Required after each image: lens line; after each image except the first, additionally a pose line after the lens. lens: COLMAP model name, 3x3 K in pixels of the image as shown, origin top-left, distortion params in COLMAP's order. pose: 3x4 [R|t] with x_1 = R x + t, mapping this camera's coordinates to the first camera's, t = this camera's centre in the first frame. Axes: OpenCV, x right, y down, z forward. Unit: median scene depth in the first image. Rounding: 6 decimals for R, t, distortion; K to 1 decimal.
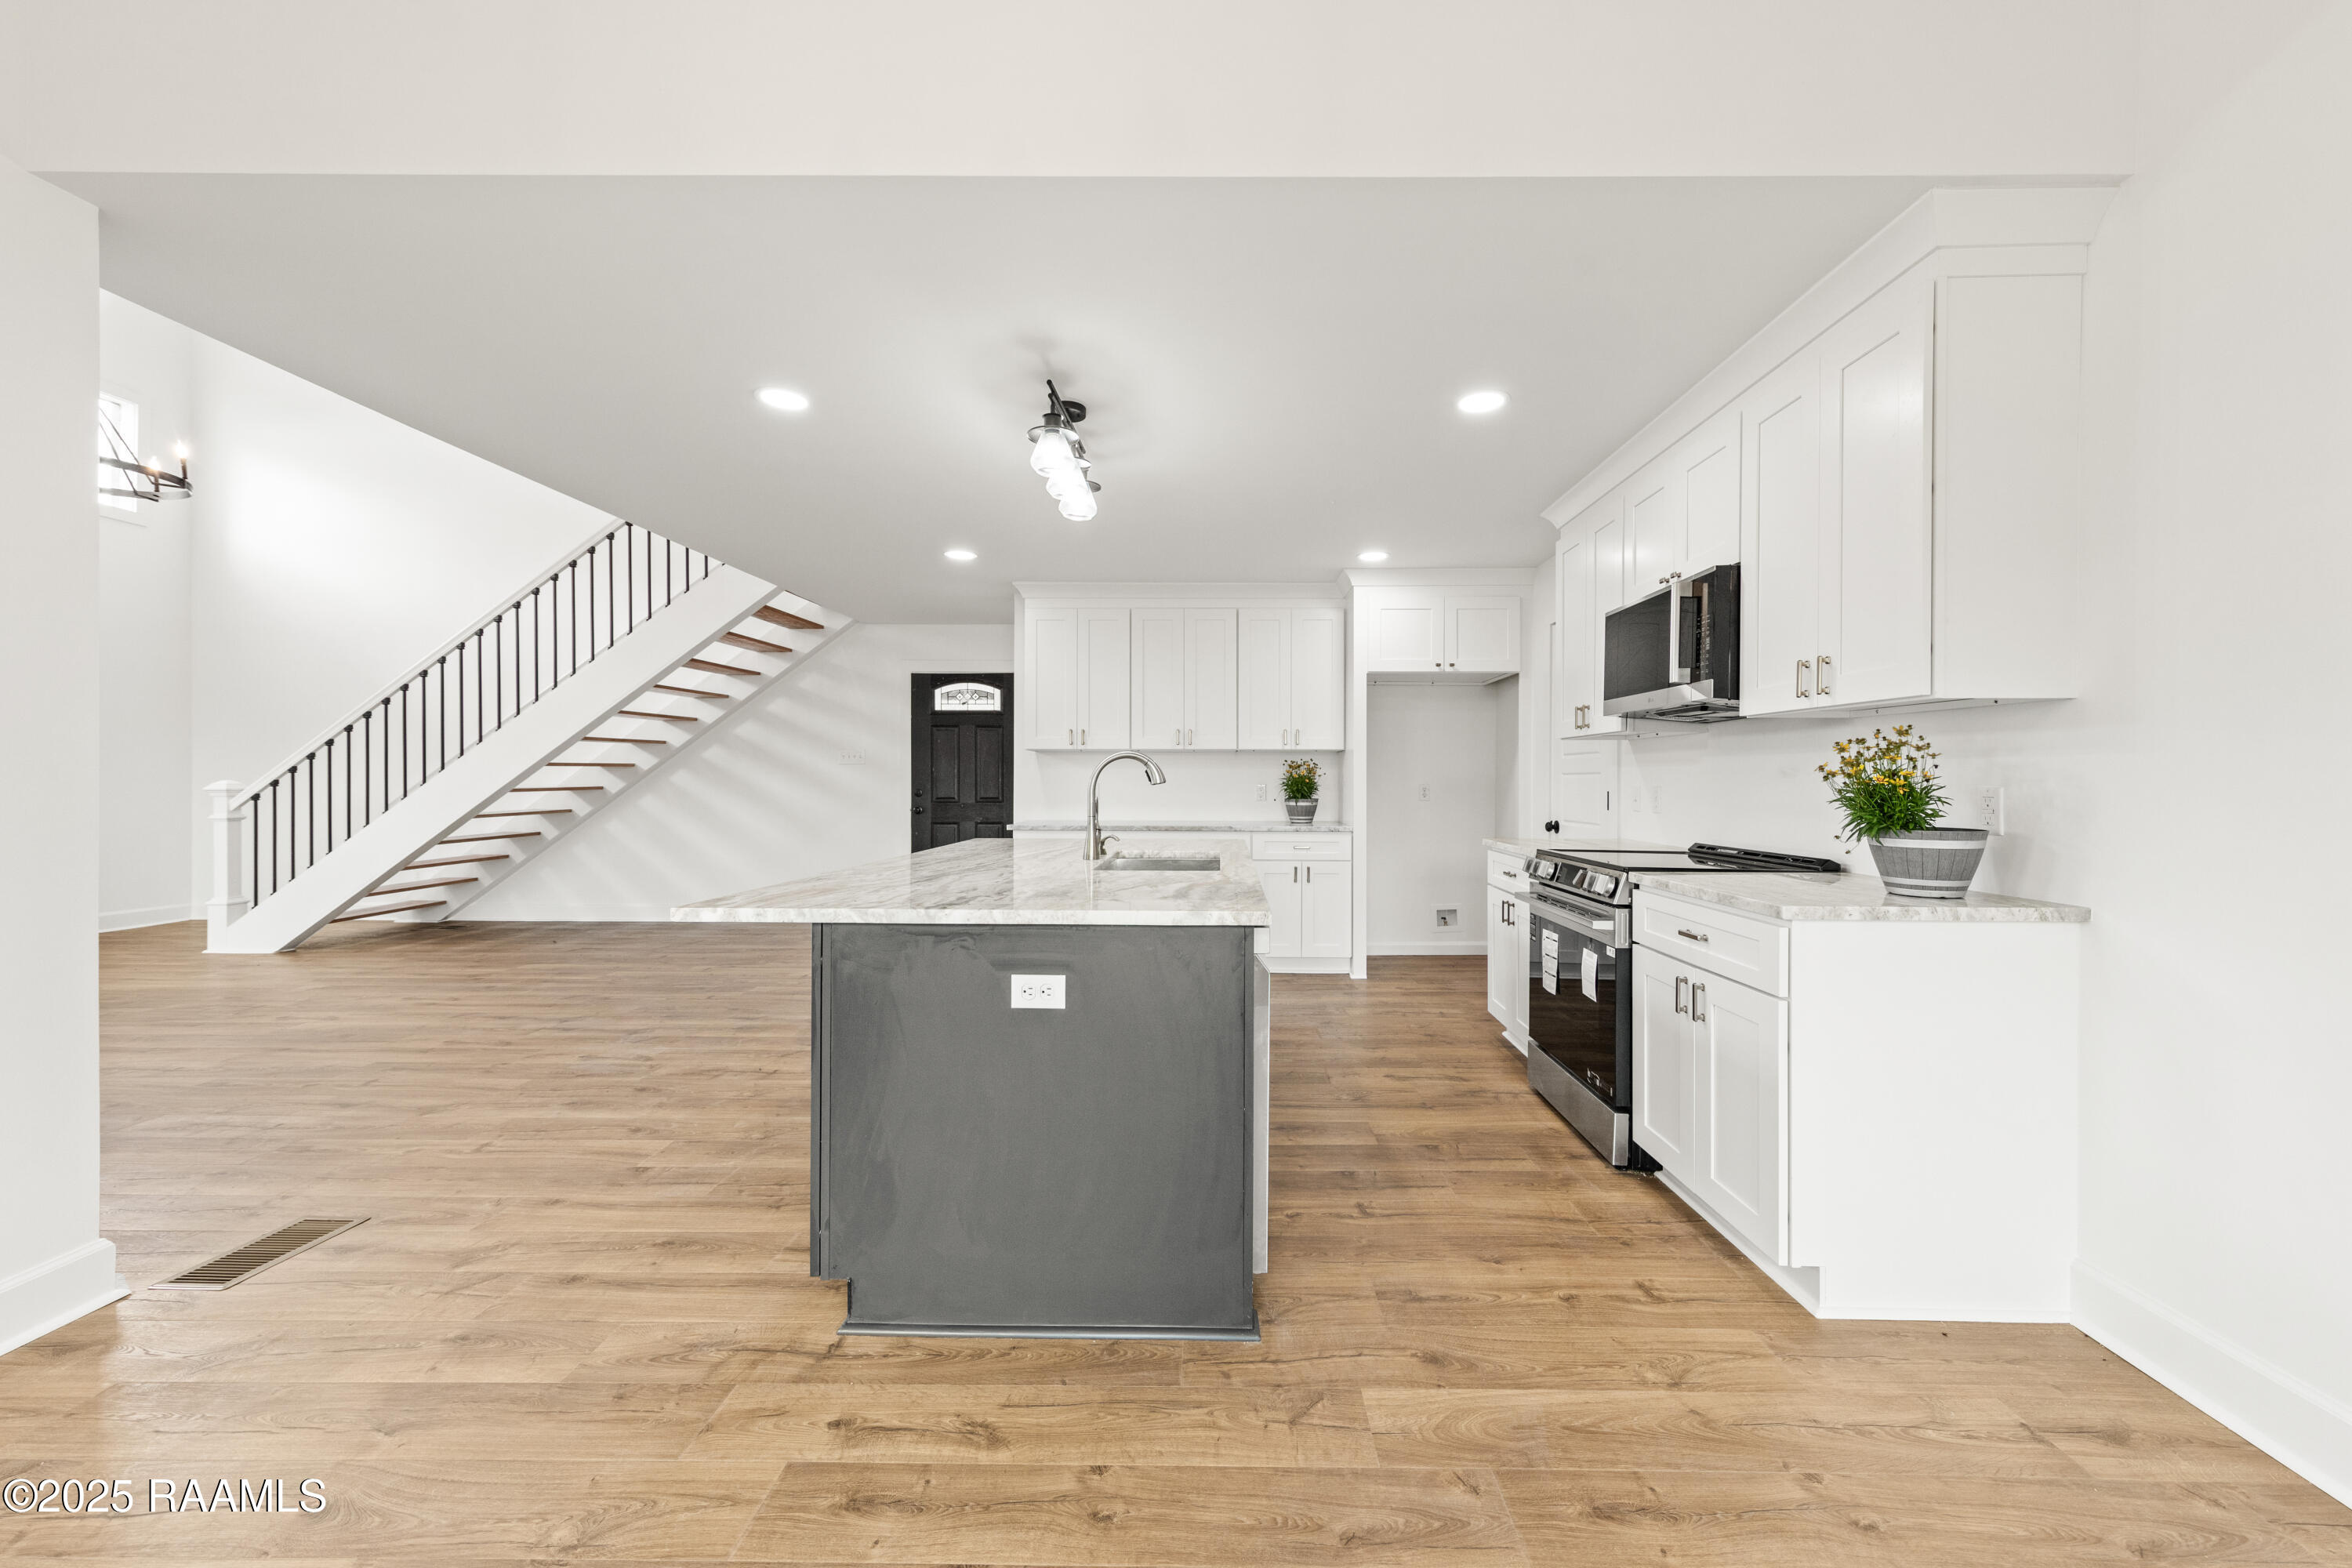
lens RADIAL K [[881.6, 0, 1208.7], [0, 881.6, 792.9], [0, 0, 1]] dist [0.000235, -0.000031]
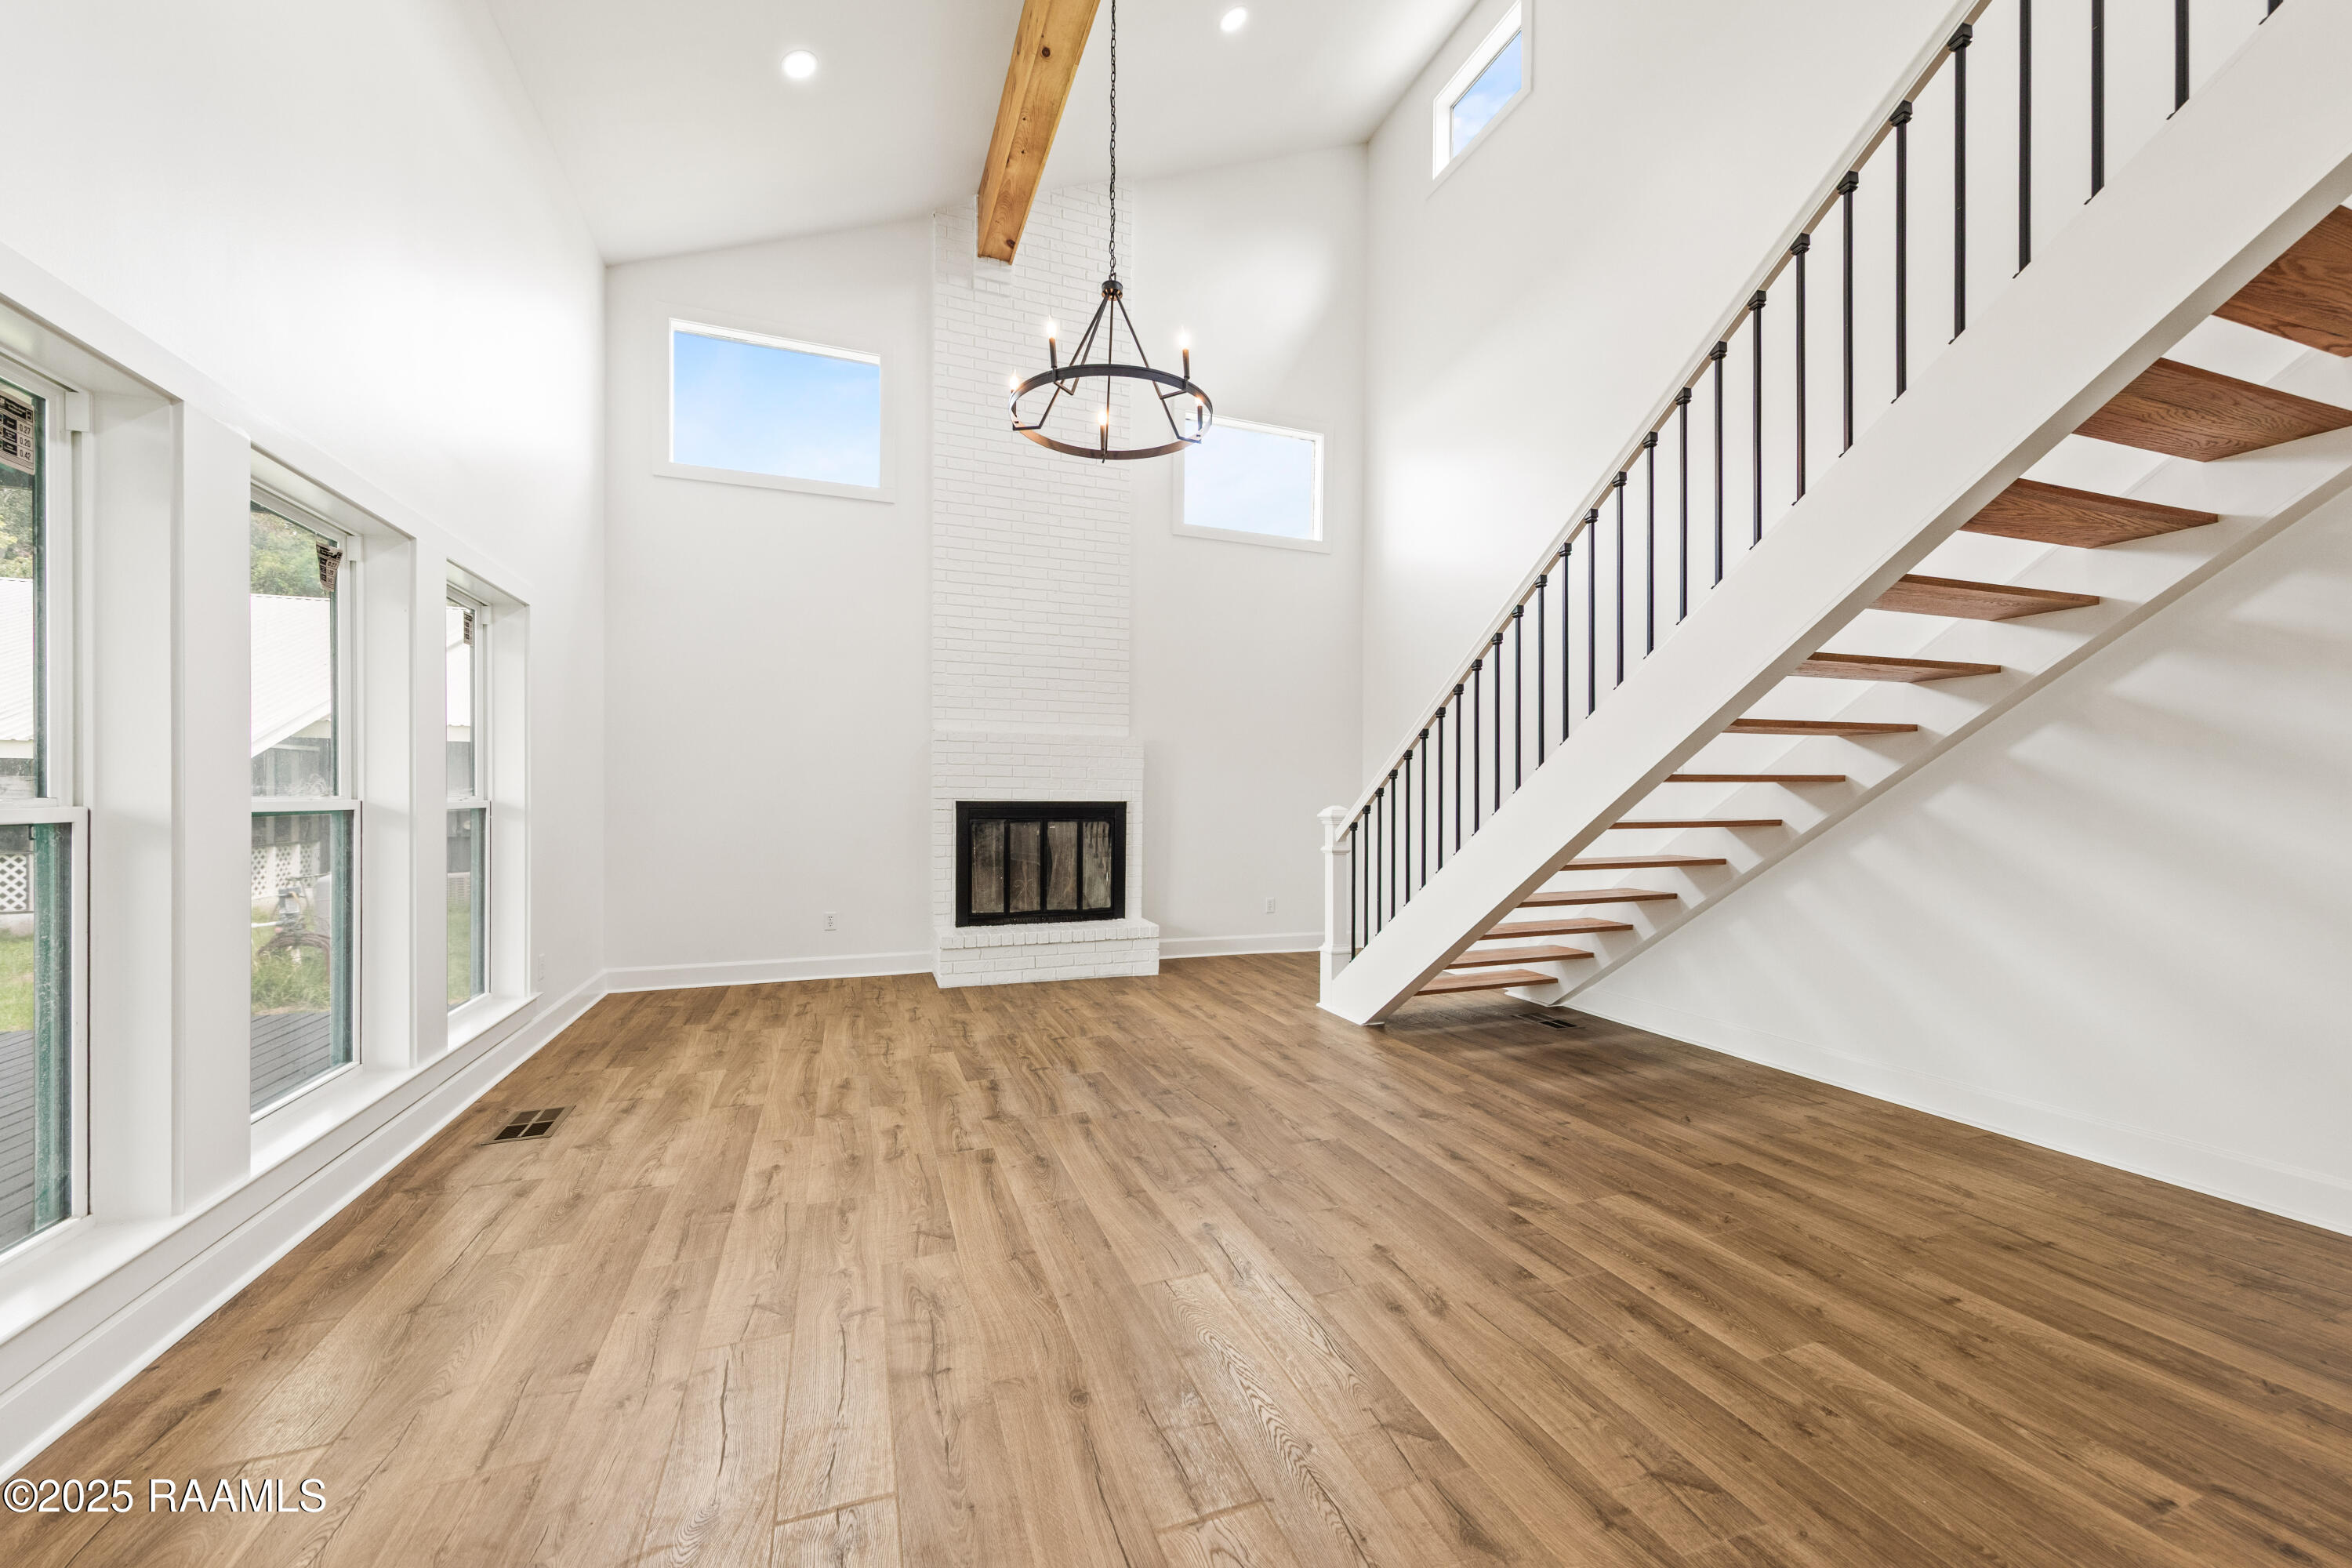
lens RADIAL K [[877.9, 0, 1175.6], [0, 877.9, 790.6], [0, 0, 1]] dist [0.000440, -0.000084]
pose [[0.355280, -0.012630, -0.934675, -0.438530], [-0.018927, 0.999607, -0.020702, -0.009749], [0.934568, 0.025046, 0.354901, 0.640789]]
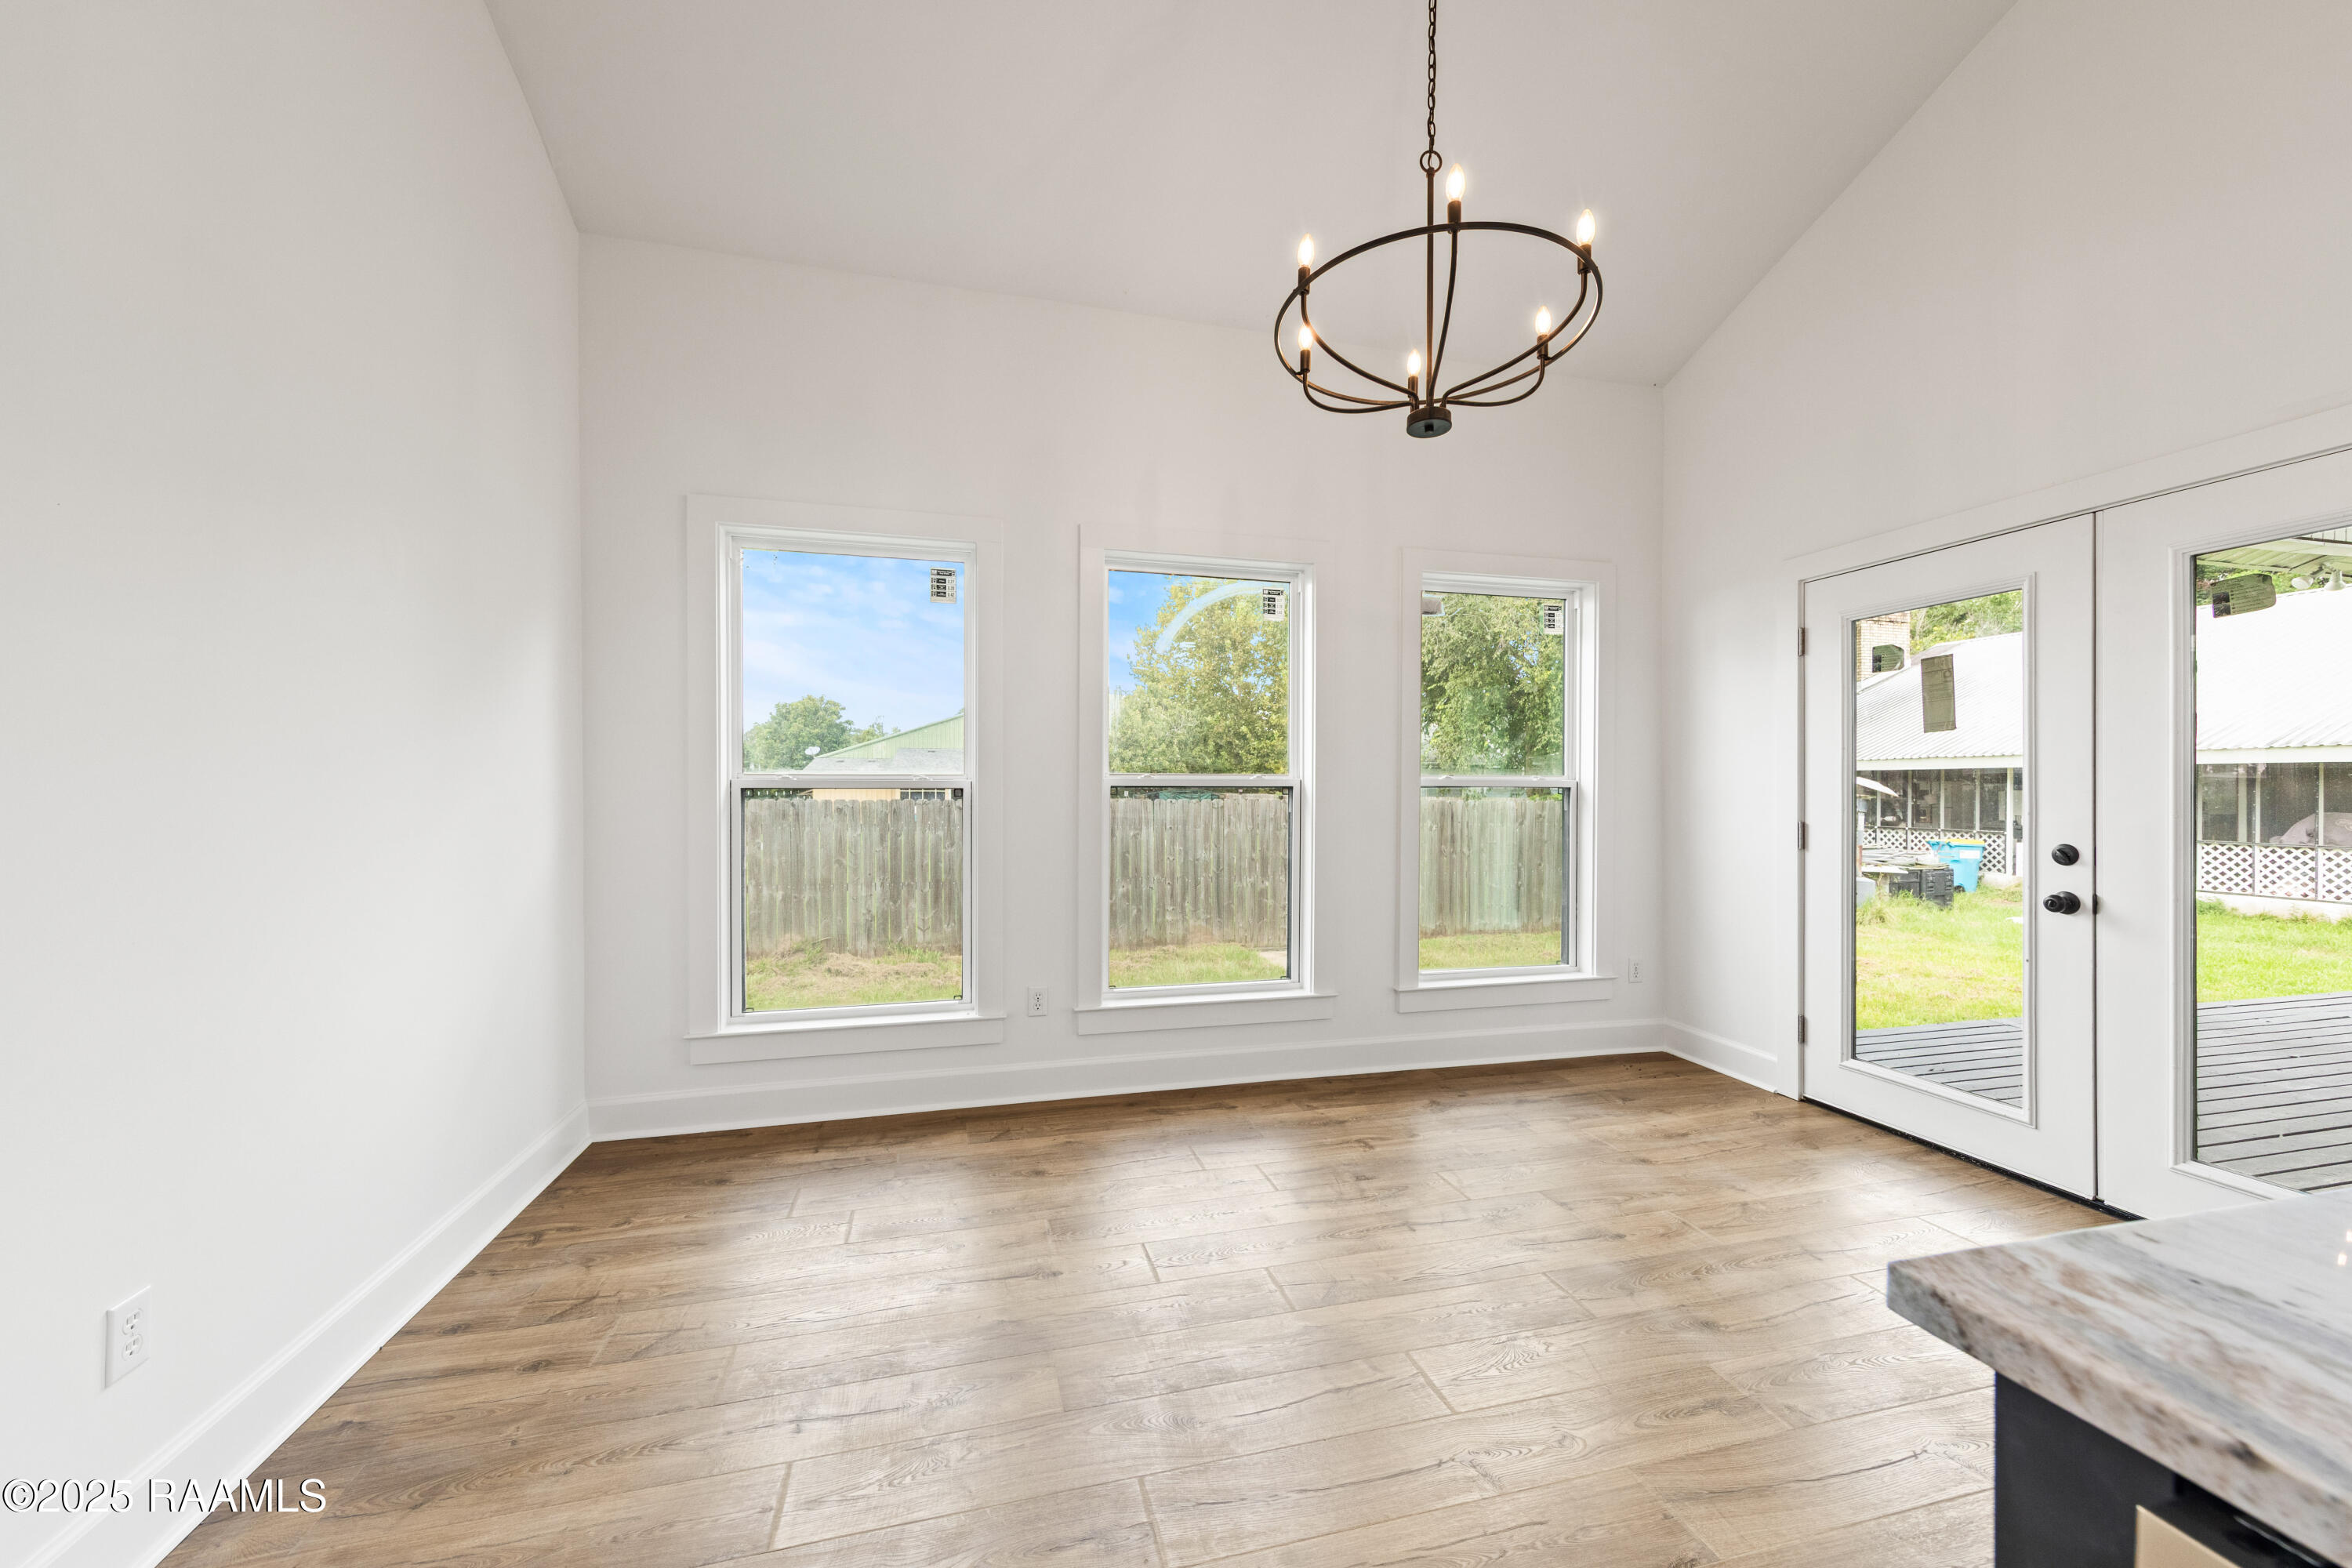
lens RADIAL K [[877.9, 0, 1175.6], [0, 877.9, 790.6], [0, 0, 1]] dist [0.000440, -0.000084]
pose [[-0.967958, -0.004879, -0.251063, 0.130078], [-0.008898, 0.999850, 0.014874, -0.008478], [0.250953, 0.016631, -0.967856, 0.421216]]
